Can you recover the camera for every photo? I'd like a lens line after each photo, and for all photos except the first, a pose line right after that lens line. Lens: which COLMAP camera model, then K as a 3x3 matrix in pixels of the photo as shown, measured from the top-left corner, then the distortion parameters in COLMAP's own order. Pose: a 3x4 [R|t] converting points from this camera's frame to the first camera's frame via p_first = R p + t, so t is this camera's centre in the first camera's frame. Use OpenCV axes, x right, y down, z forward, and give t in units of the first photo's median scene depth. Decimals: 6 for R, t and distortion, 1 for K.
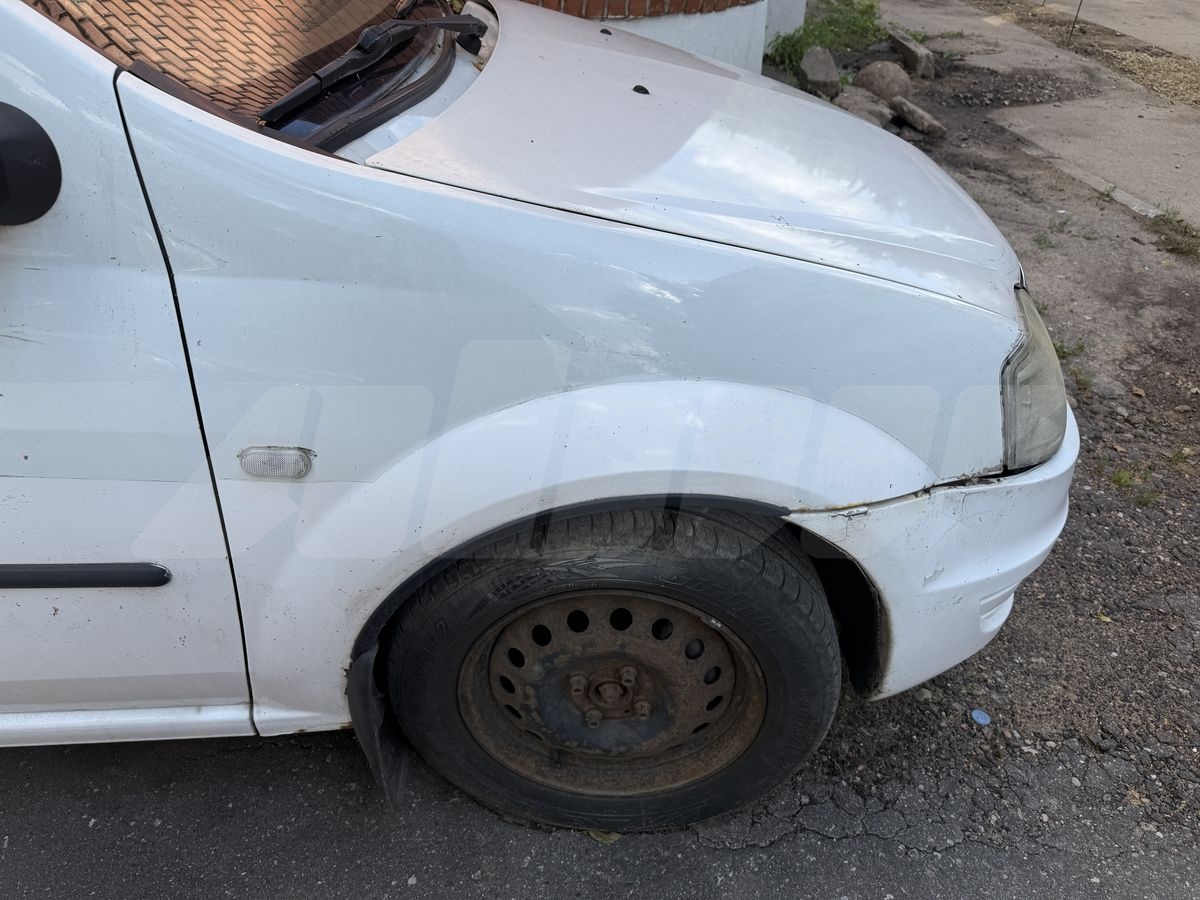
lens RADIAL K [[863.3, 0, 600.0], [0, 863.3, 450.0], [0, 0, 1]] dist [0.002769, 0.000347]
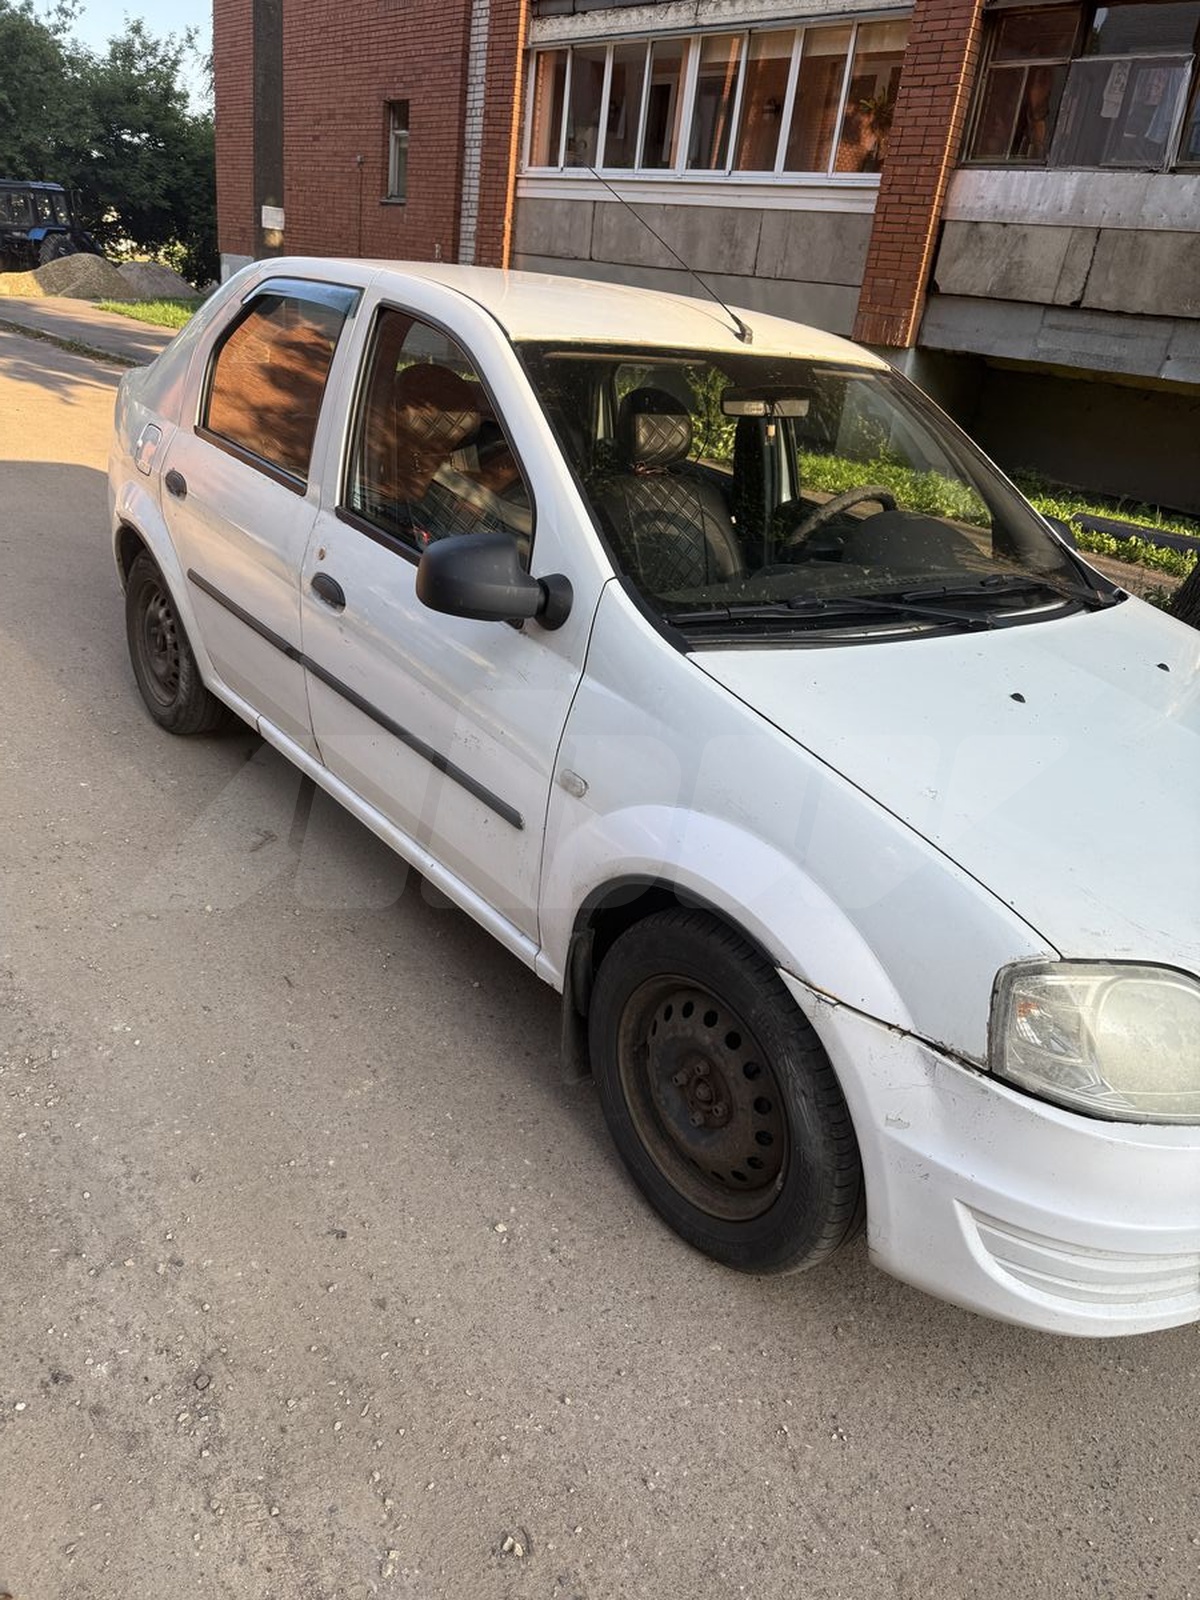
lens RADIAL K [[1151.1, 0, 600.0], [0, 1151.1, 800.0], [0, 0, 1]] dist [0.002769, 0.000347]
pose [[0.519170, 0.338799, -0.784652, 1.303480], [-0.545882, 0.837862, 0.000588, 0.006086], [0.657629, 0.428022, 0.619937, -0.384618]]
